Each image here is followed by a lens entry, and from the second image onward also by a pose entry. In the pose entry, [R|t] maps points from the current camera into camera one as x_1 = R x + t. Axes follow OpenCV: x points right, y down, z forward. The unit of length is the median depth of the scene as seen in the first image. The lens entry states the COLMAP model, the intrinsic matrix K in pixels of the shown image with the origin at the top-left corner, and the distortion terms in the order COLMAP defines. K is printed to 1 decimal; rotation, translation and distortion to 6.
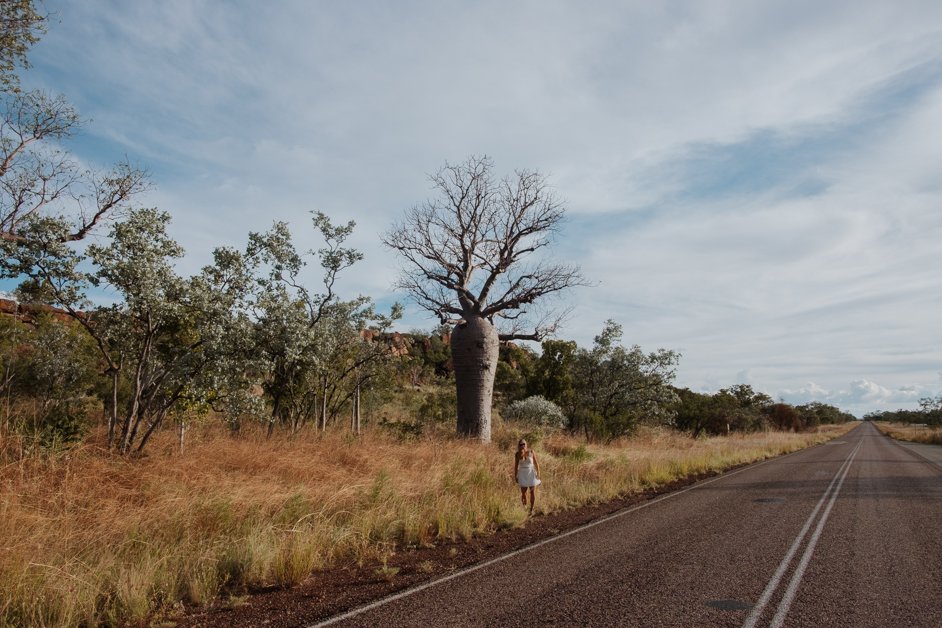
lens RADIAL K [[766.6, 0, 471.0], [0, 766.6, 314.0], [0, 0, 1]] dist [-0.026173, 0.001253]
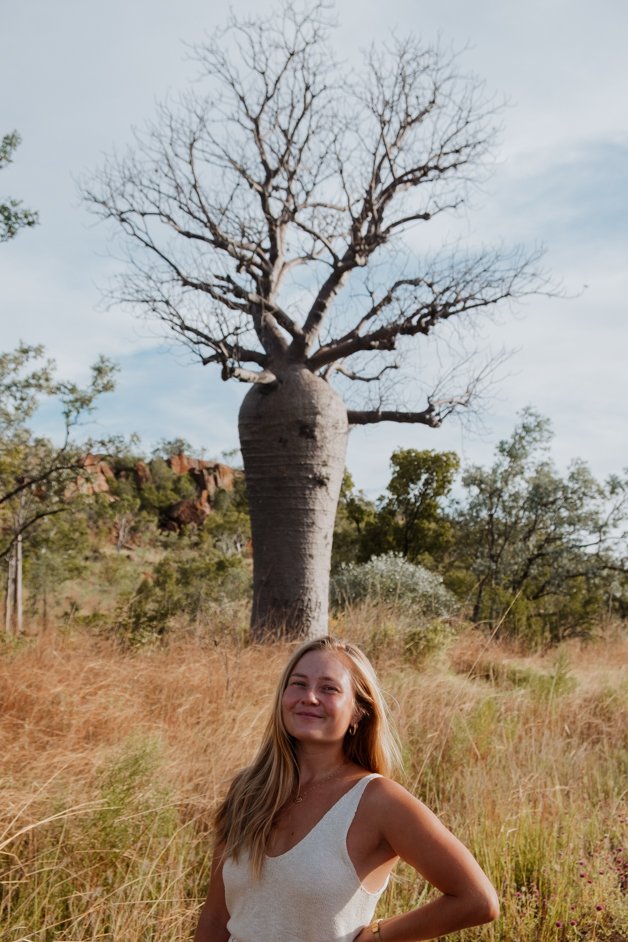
lens RADIAL K [[1345.8, 0, 314.0], [0, 1345.8, 471.0], [0, 0, 1]] dist [0.011981, 0.051149]
pose [[0.997171, 0.006954, 0.074843, -0.040029], [-0.009238, 0.999501, 0.030209, 0.038074], [-0.074595, -0.030815, 0.996738, 0.219525]]
